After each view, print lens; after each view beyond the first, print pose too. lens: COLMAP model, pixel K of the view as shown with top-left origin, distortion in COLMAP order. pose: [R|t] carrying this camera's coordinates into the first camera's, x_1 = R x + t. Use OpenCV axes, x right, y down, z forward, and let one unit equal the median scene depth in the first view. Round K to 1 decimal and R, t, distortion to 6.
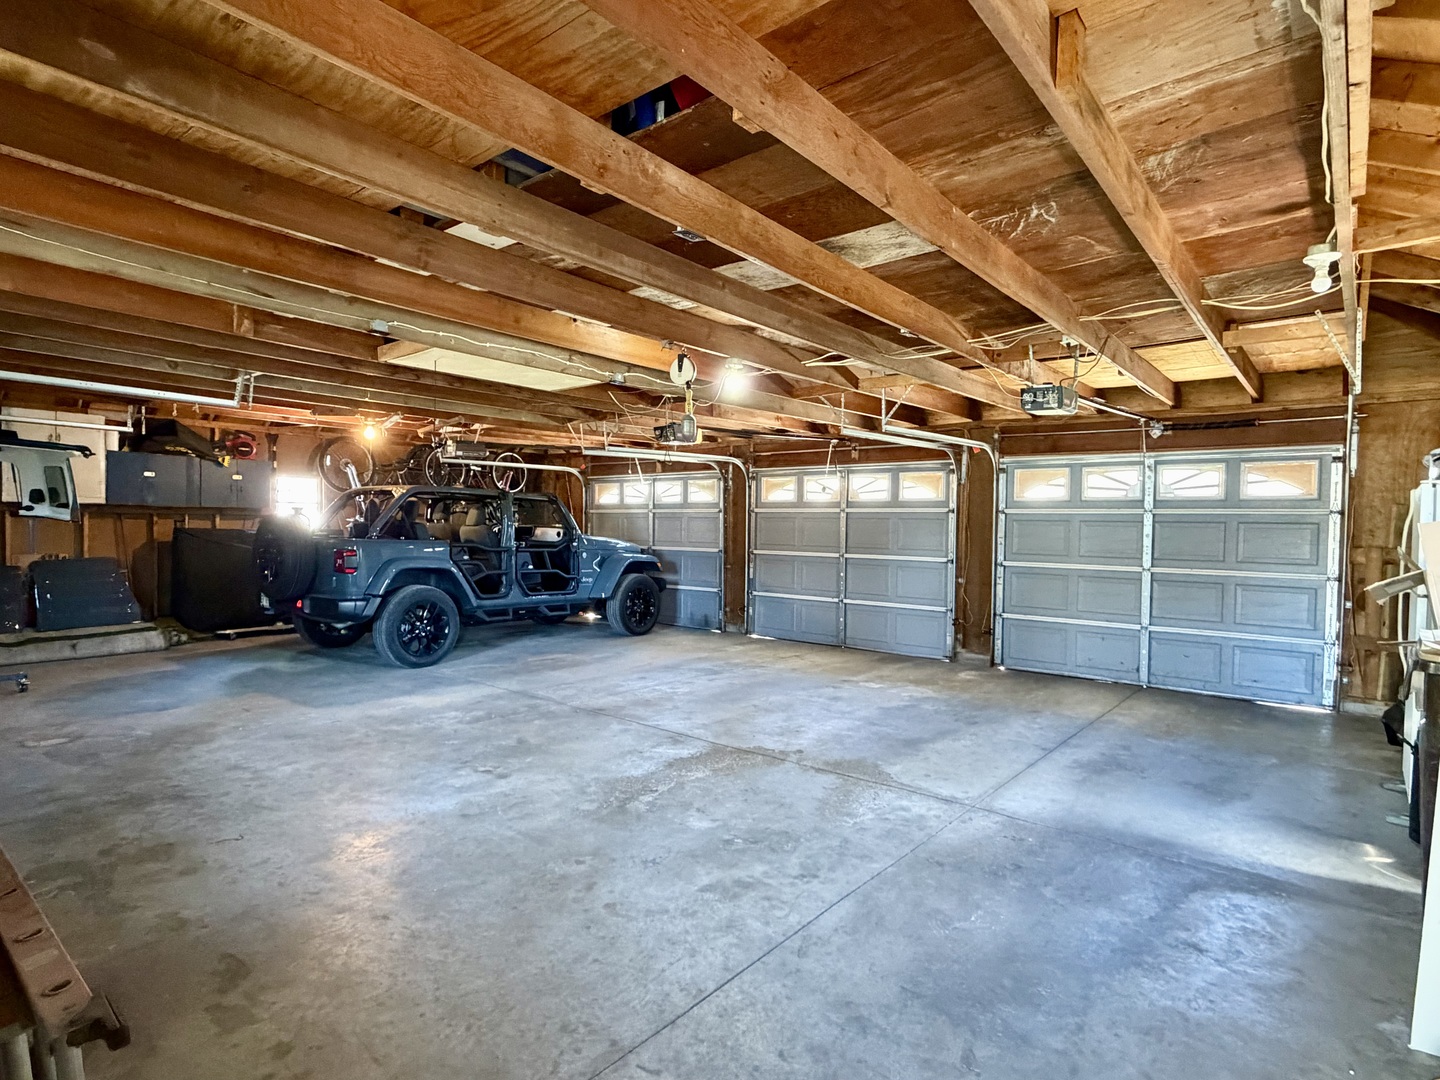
lens RADIAL K [[761.3, 0, 720.0], [0, 761.3, 540.0], [0, 0, 1]] dist [-0.033272, -0.000310]
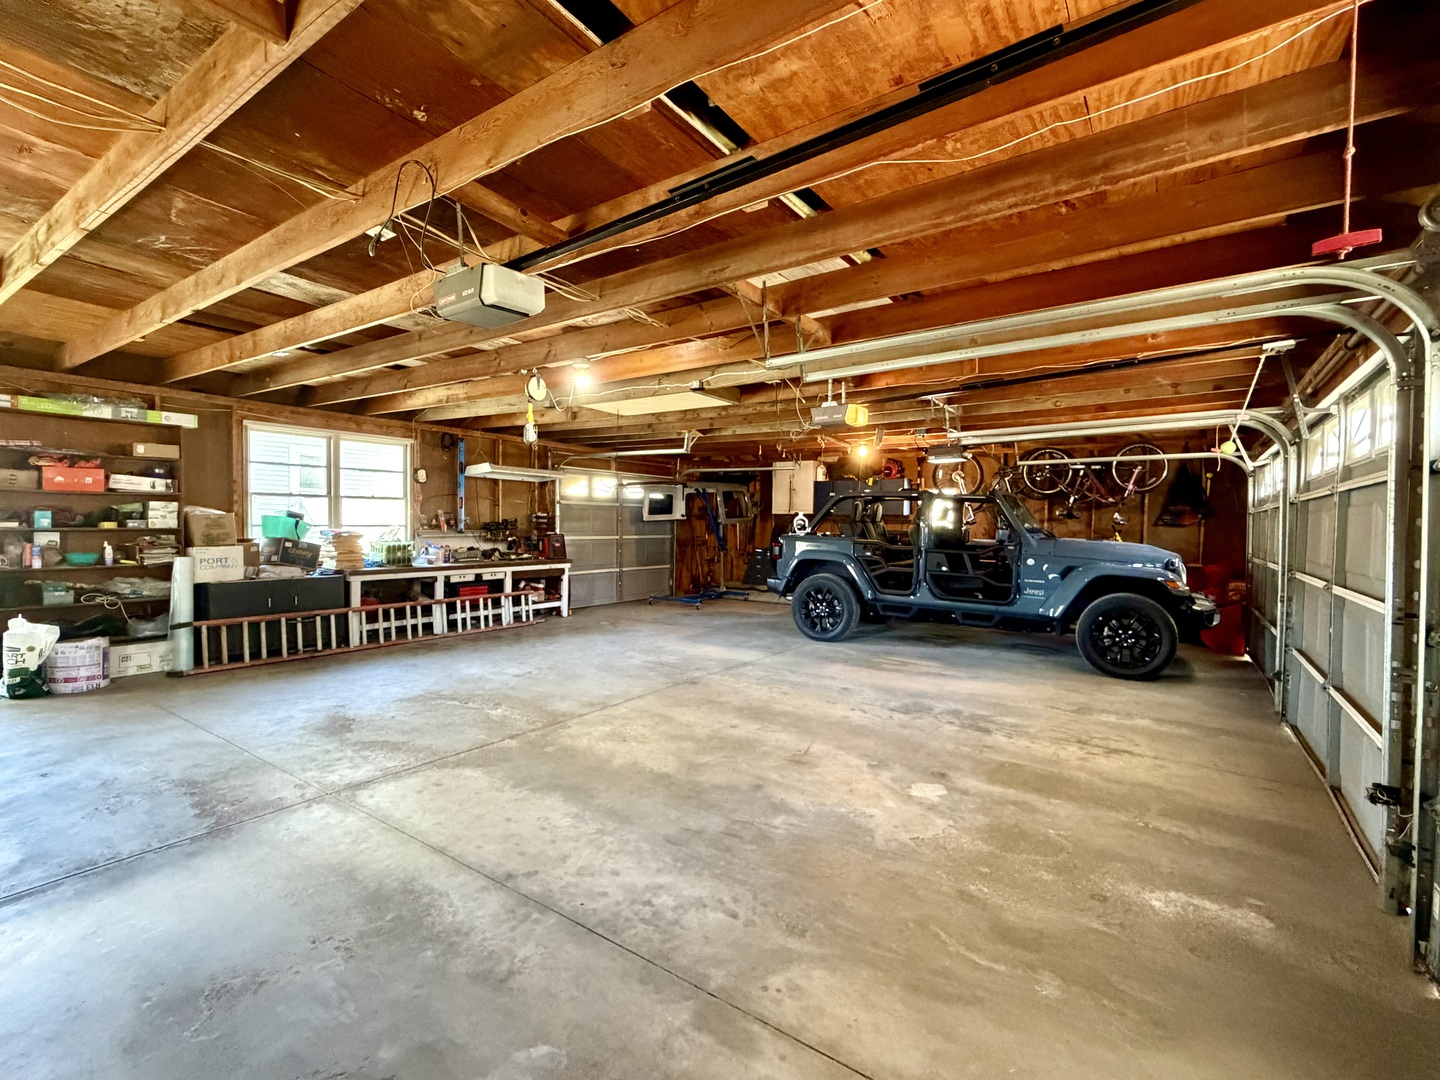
lens RADIAL K [[662.3, 0, 719.1], [0, 662.3, 544.8], [0, 0, 1]] dist [-0.000243, -0.000040]
pose [[0.093080, 0.025470, -0.995333, 0.952362], [-0.036164, 0.999100, 0.022184, -0.005141], [0.995002, 0.033930, 0.093917, 1.094374]]
